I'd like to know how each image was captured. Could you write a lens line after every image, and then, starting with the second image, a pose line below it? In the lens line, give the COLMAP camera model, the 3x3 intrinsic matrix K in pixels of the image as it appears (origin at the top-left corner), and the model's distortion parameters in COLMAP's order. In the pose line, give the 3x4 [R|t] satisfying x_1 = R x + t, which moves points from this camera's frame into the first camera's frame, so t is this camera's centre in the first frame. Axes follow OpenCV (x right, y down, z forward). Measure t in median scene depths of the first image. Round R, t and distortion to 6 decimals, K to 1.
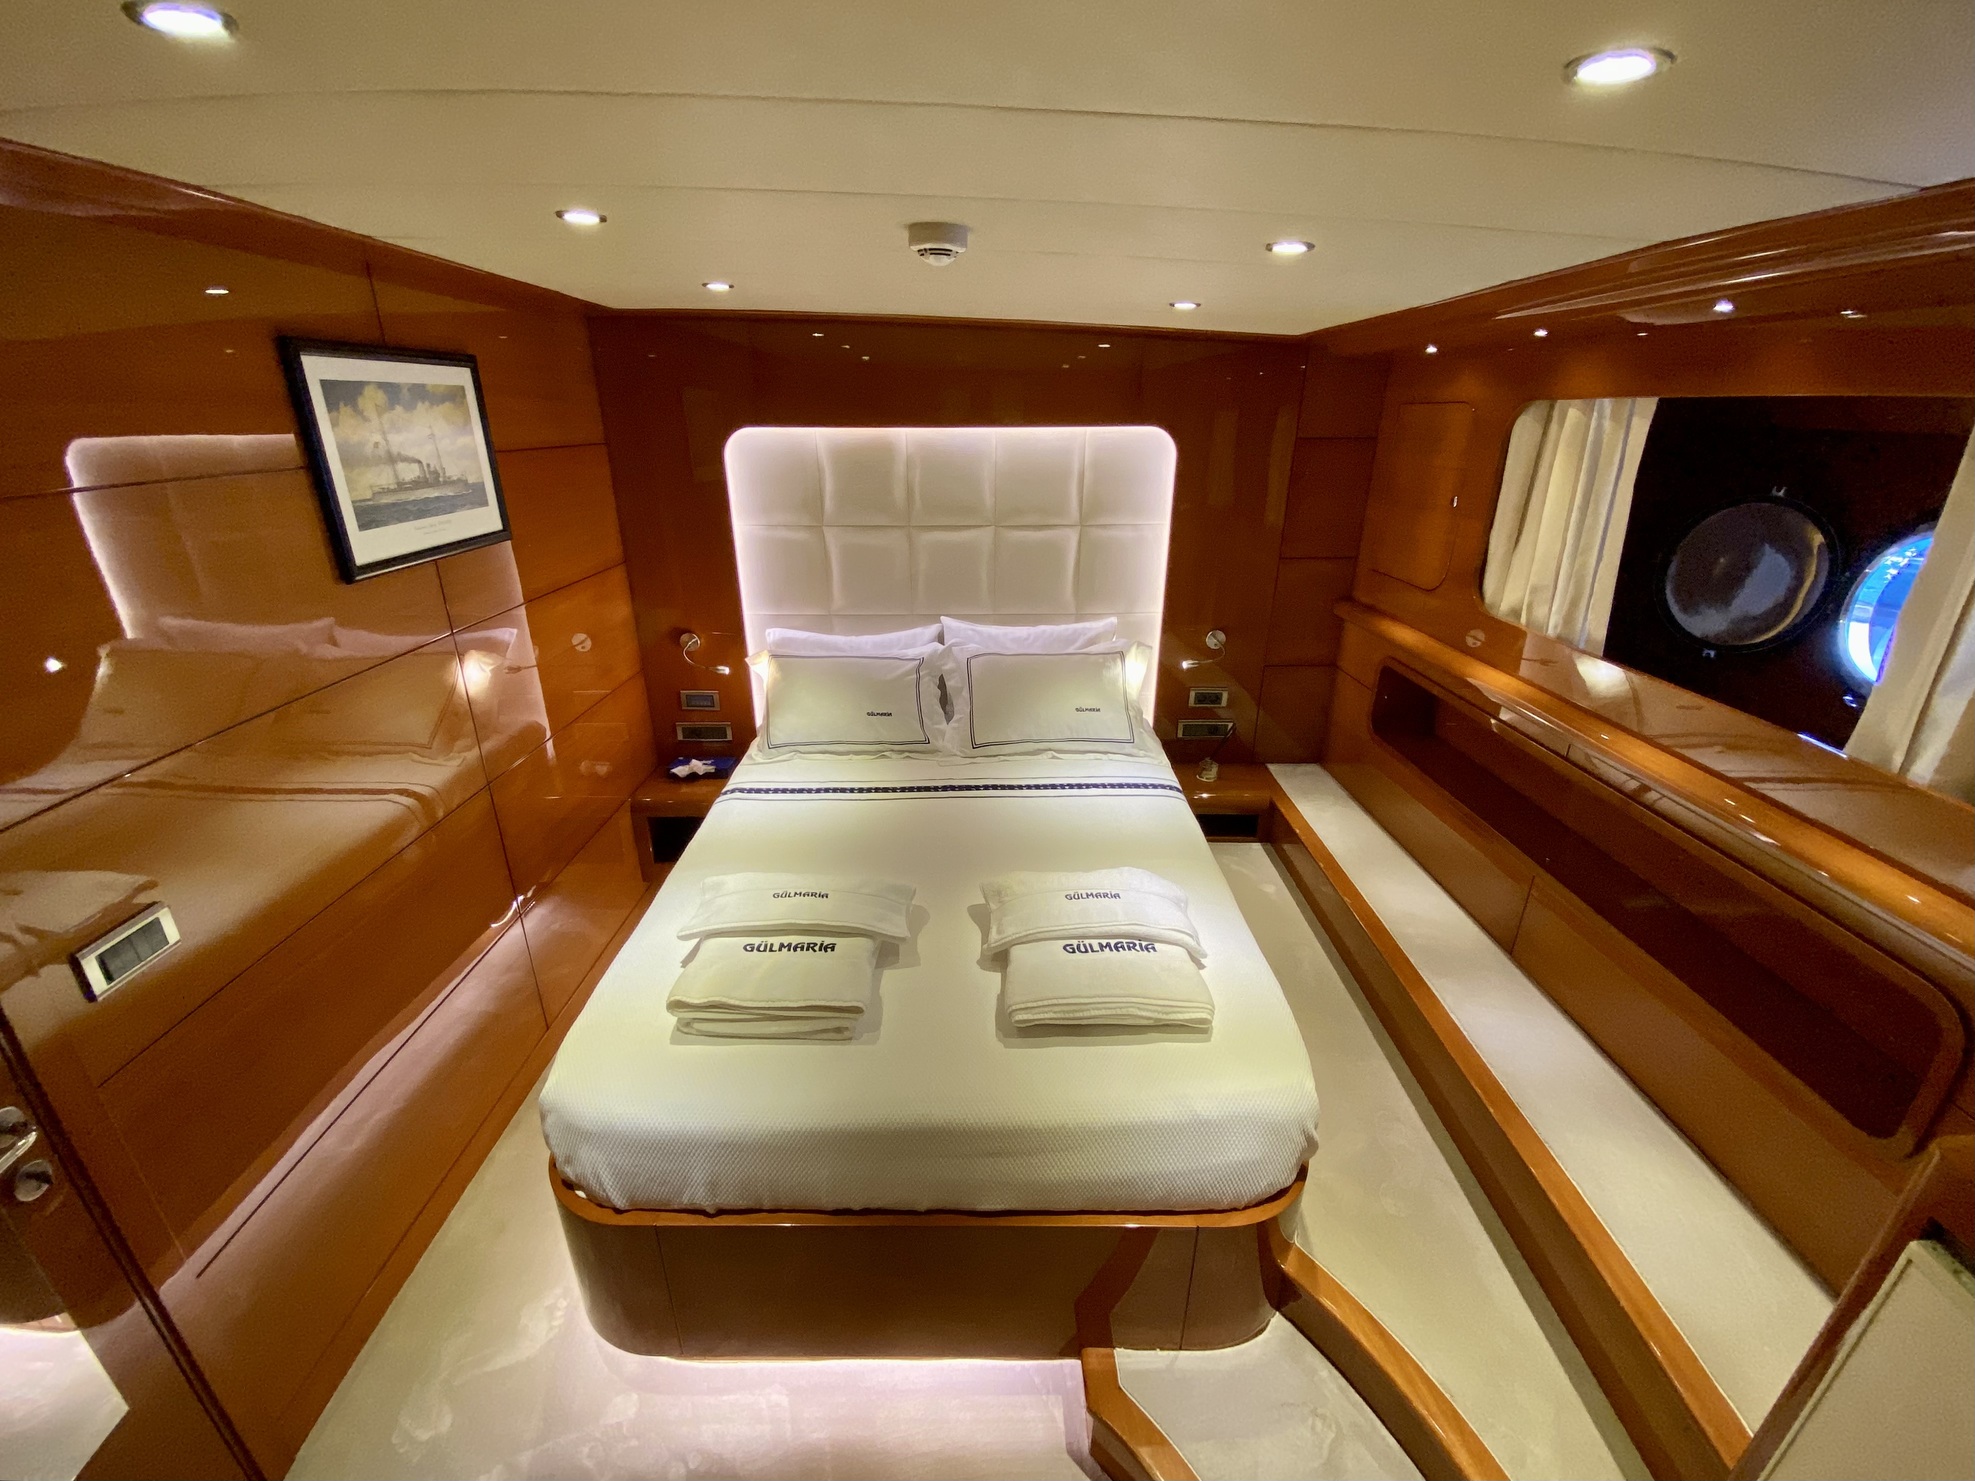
lens RADIAL K [[809.1, 0, 978.3], [0, 809.1, 734.1], [0, 0, 1]] dist [0.003135, -0.007550]
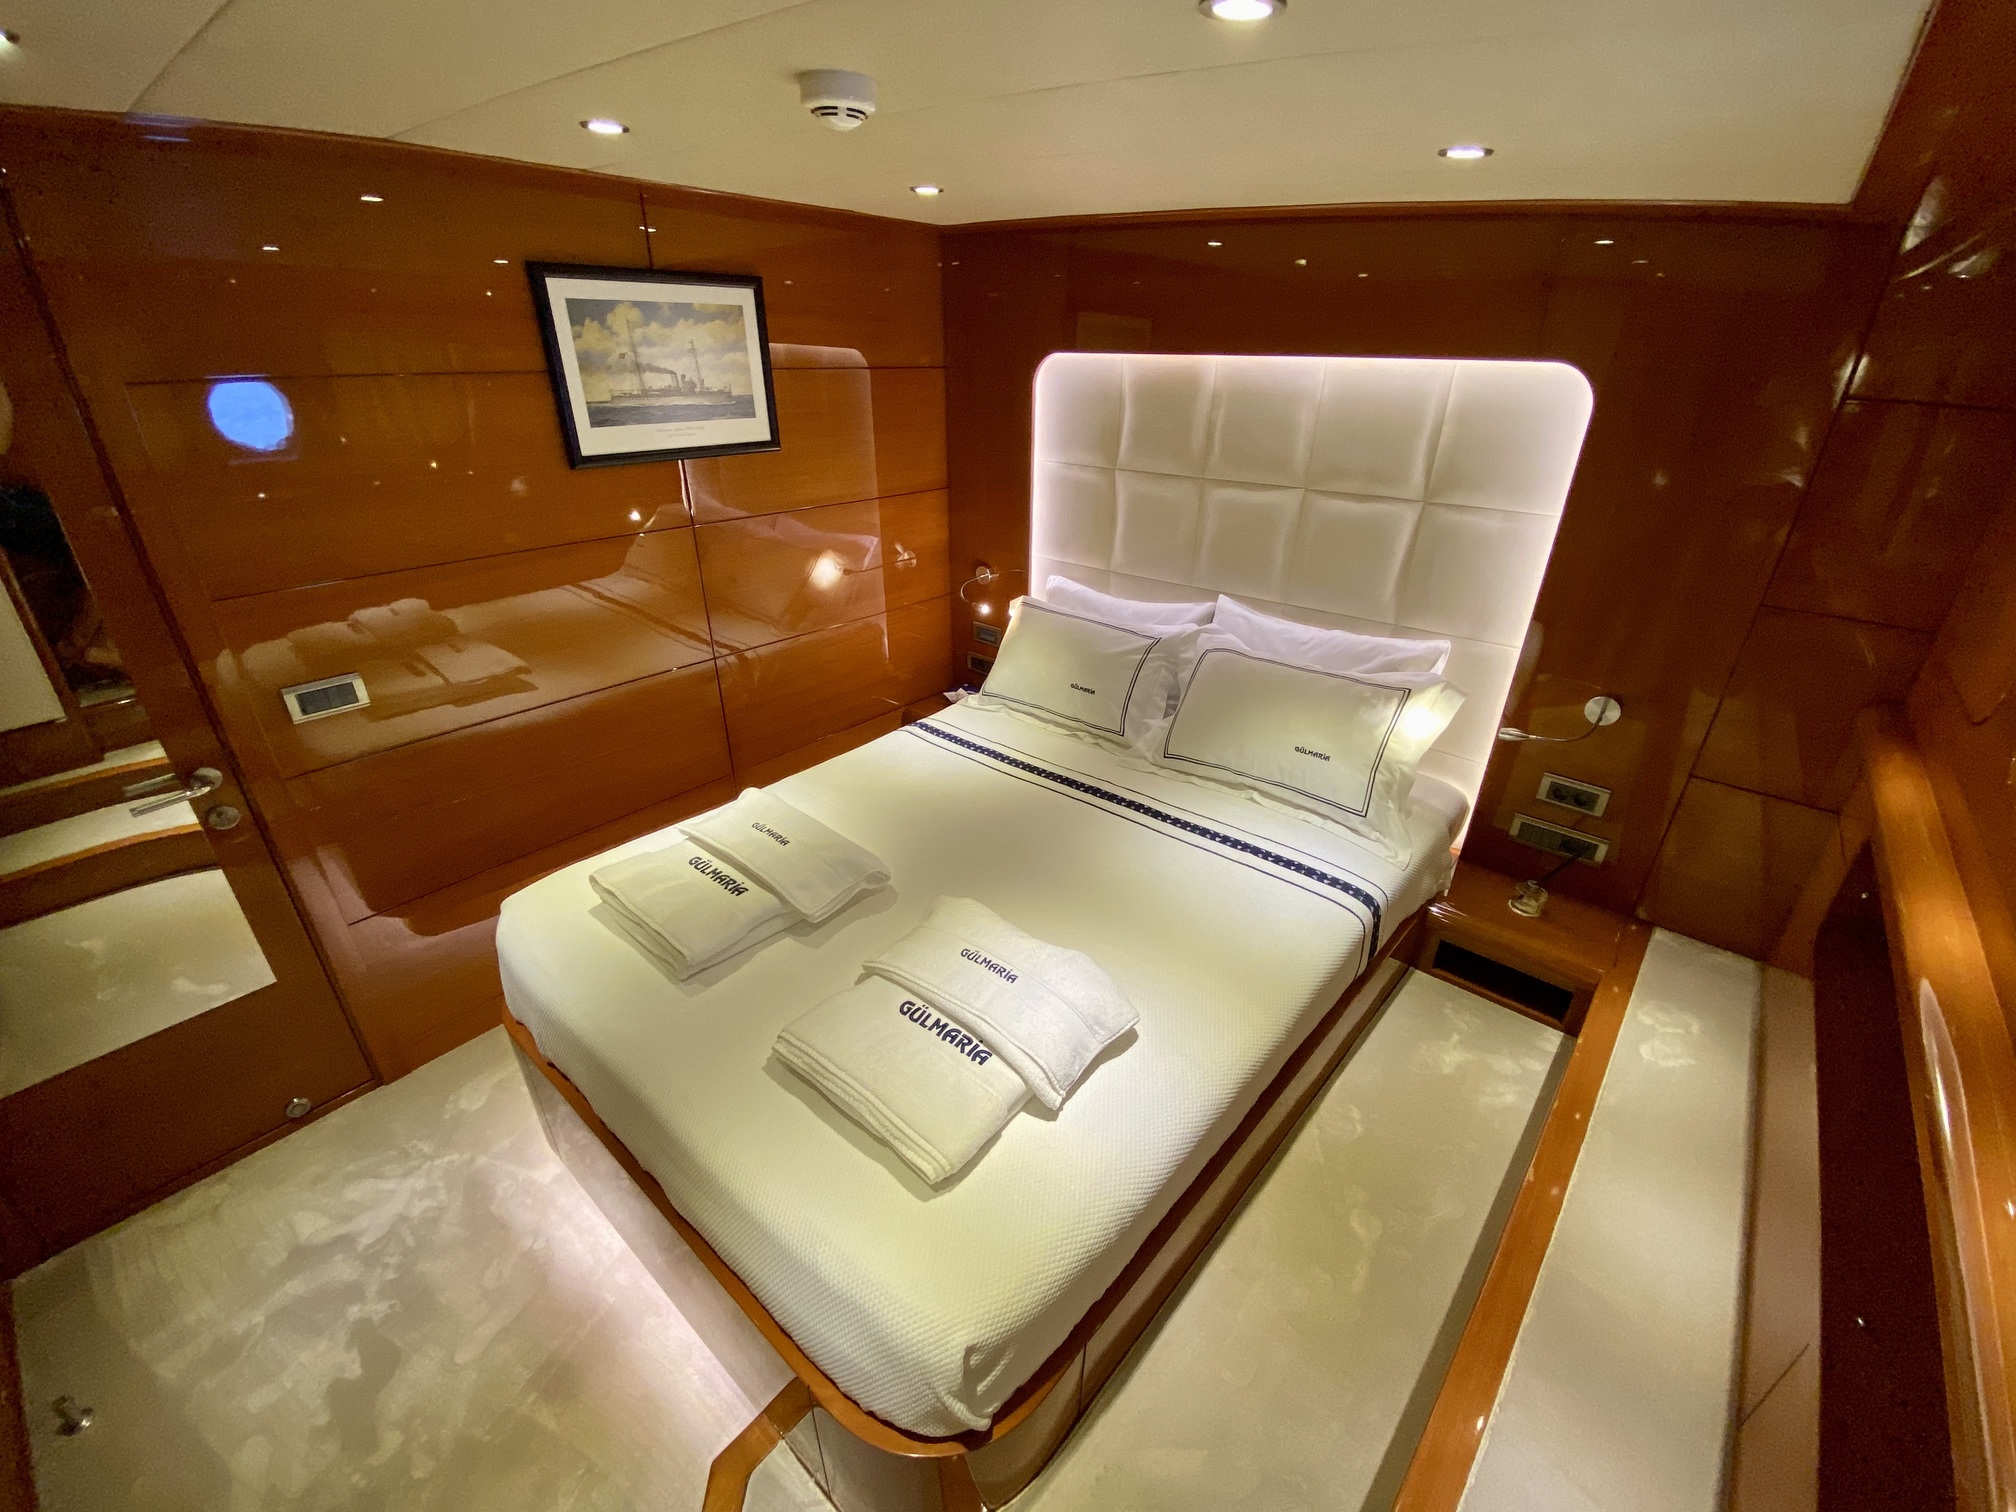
lens RADIAL K [[813.4, 0, 1013.8], [0, 813.4, 751.4], [0, 0, 1]] dist [0.030559, -0.038970]
pose [[0.763034, 0.293100, -0.576083, 0.353794], [-0.246311, 0.955878, 0.160089, -0.083271], [0.597587, 0.019742, 0.801561, 0.239183]]
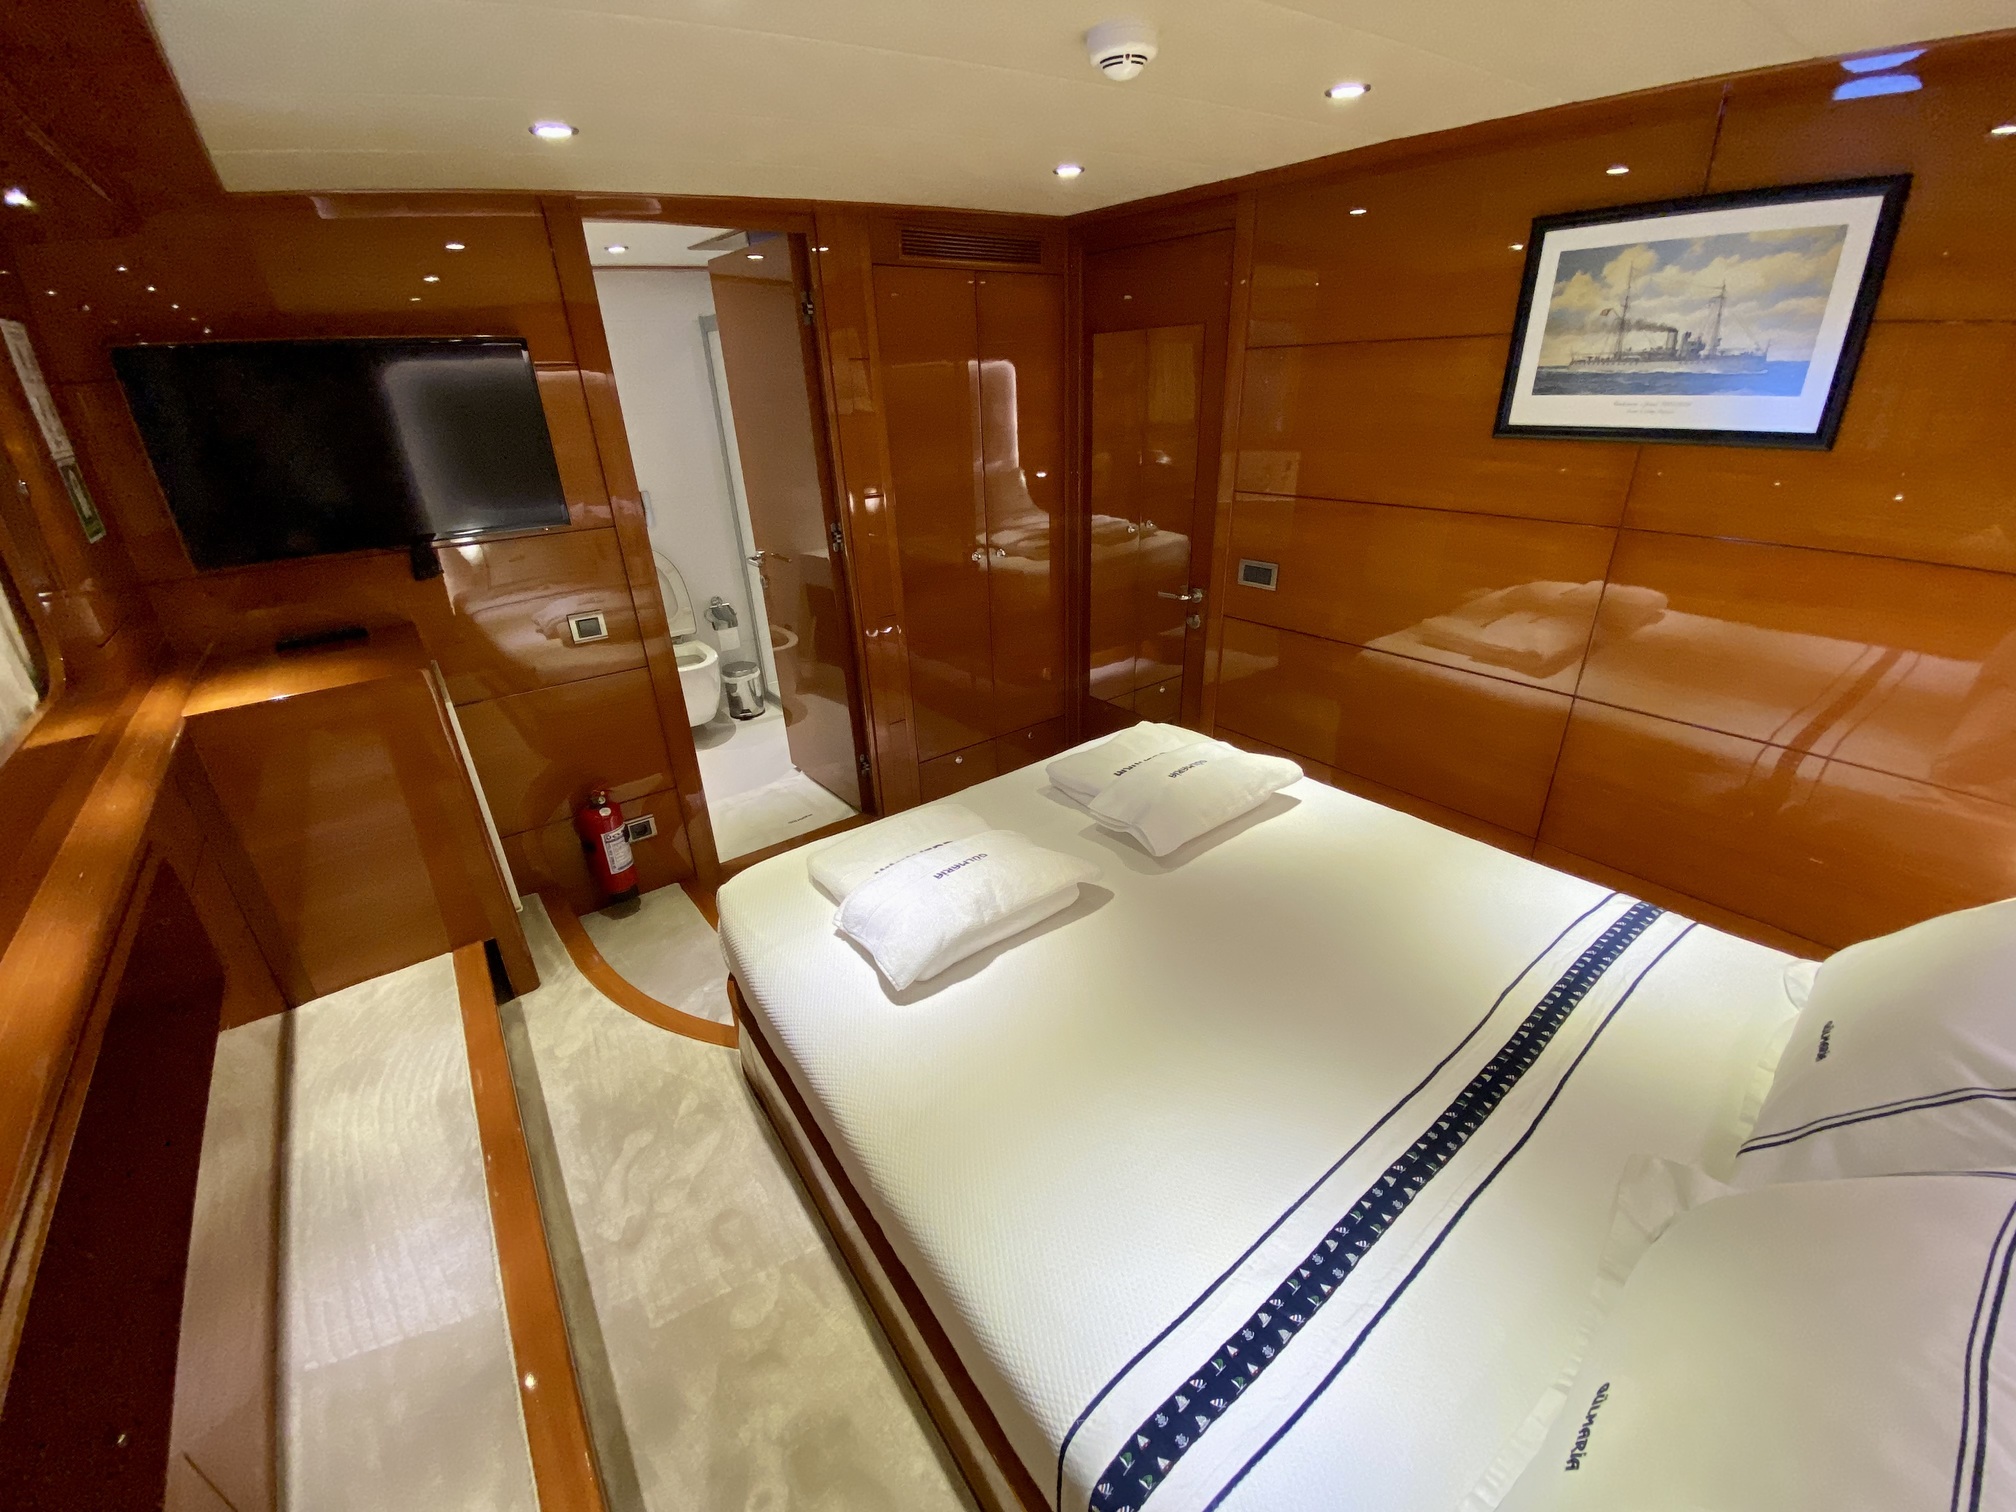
lens RADIAL K [[824.1, 0, 1008.0], [0, 824.1, 756.0], [0, 0, 1]] dist [-0.001951, -0.013424]
pose [[-0.789983, 0.281123, -0.544883, 0.342606], [-0.189439, 0.733296, 0.652985, -0.294286], [0.583130, 0.619069, -0.526036, 0.894903]]
